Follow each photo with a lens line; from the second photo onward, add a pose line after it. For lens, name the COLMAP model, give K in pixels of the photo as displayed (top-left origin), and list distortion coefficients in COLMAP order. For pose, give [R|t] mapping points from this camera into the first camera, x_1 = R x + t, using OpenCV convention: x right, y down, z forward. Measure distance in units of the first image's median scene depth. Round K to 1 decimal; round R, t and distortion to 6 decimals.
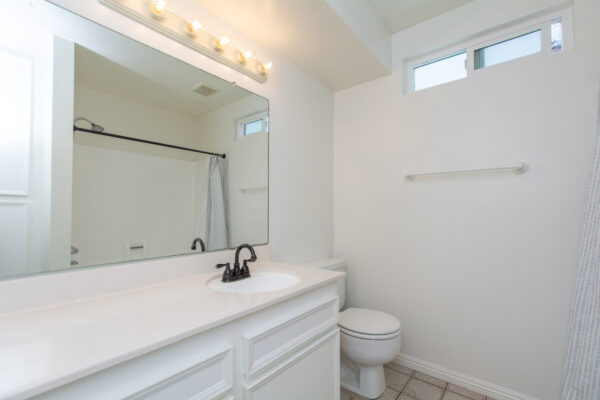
lens RADIAL K [[272.7, 0, 302.9], [0, 272.7, 199.1], [0, 0, 1]] dist [0.000798, 0.000170]
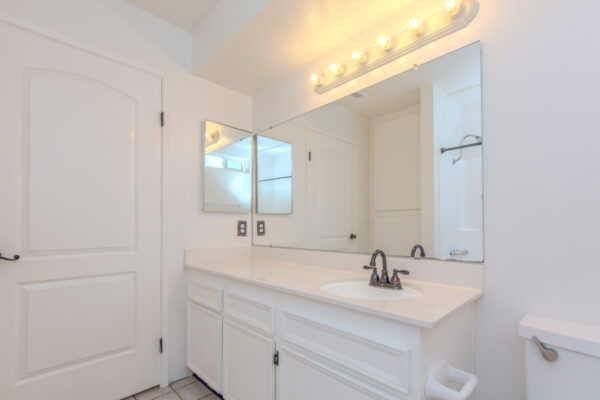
lens RADIAL K [[272.7, 0, 309.3], [0, 272.7, 226.3], [0, 0, 1]] dist [0.000798, 0.000170]
pose [[-0.119027, 0.019729, -0.992695, 0.741198], [0.059182, 0.998166, 0.012742, 0.050561], [0.991126, -0.057233, -0.119977, 0.858372]]
